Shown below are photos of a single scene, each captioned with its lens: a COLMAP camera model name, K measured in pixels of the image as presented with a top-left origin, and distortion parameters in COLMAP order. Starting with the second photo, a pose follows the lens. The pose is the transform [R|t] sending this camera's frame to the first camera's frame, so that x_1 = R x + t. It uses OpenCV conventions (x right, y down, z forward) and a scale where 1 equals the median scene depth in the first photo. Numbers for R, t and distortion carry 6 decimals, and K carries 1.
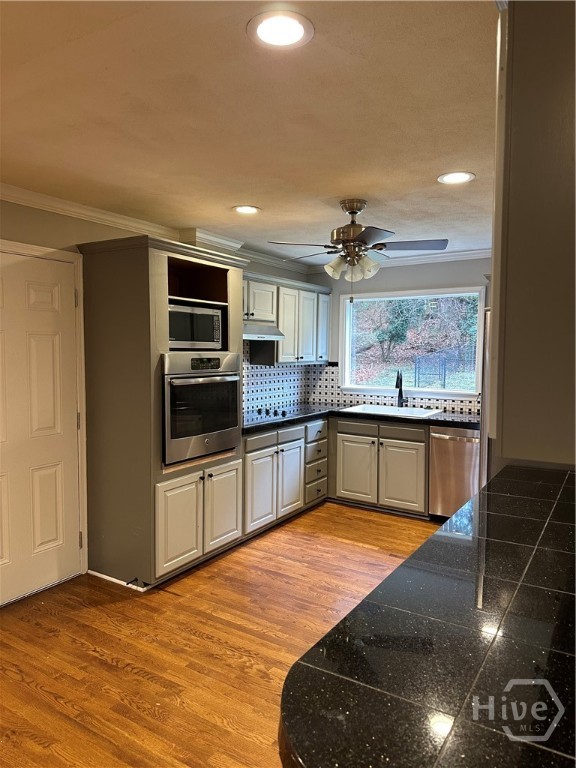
lens RADIAL K [[537.8, 0, 288.0], [0, 537.8, 384.0], [0, 0, 1]] dist [0.039920, -0.049878]
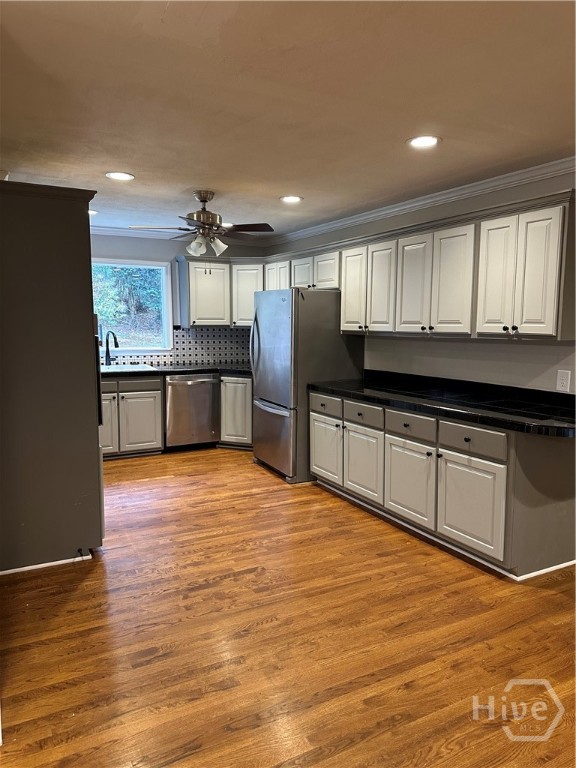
lens RADIAL K [[537.8, 0, 288.0], [0, 537.8, 384.0], [0, 0, 1]] dist [0.039920, -0.049878]
pose [[0.498730, -0.105605, 0.860300, -0.849996], [0.055182, 0.994405, 0.090078, 0.001871], [-0.864999, 0.002549, 0.501767, 0.191043]]
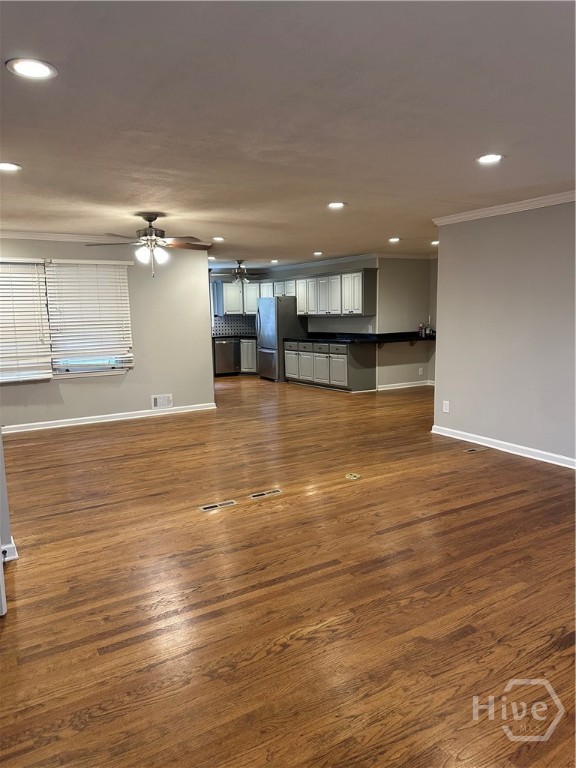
lens RADIAL K [[540.3, 0, 287.7], [0, 540.3, 394.7], [0, 0, 1]] dist [0.057966, -0.000713]
pose [[0.451836, -0.153194, 0.878849, -2.461271], [0.080975, 0.988121, 0.130610, 0.041256], [-0.888418, 0.012150, 0.458874, -0.634286]]
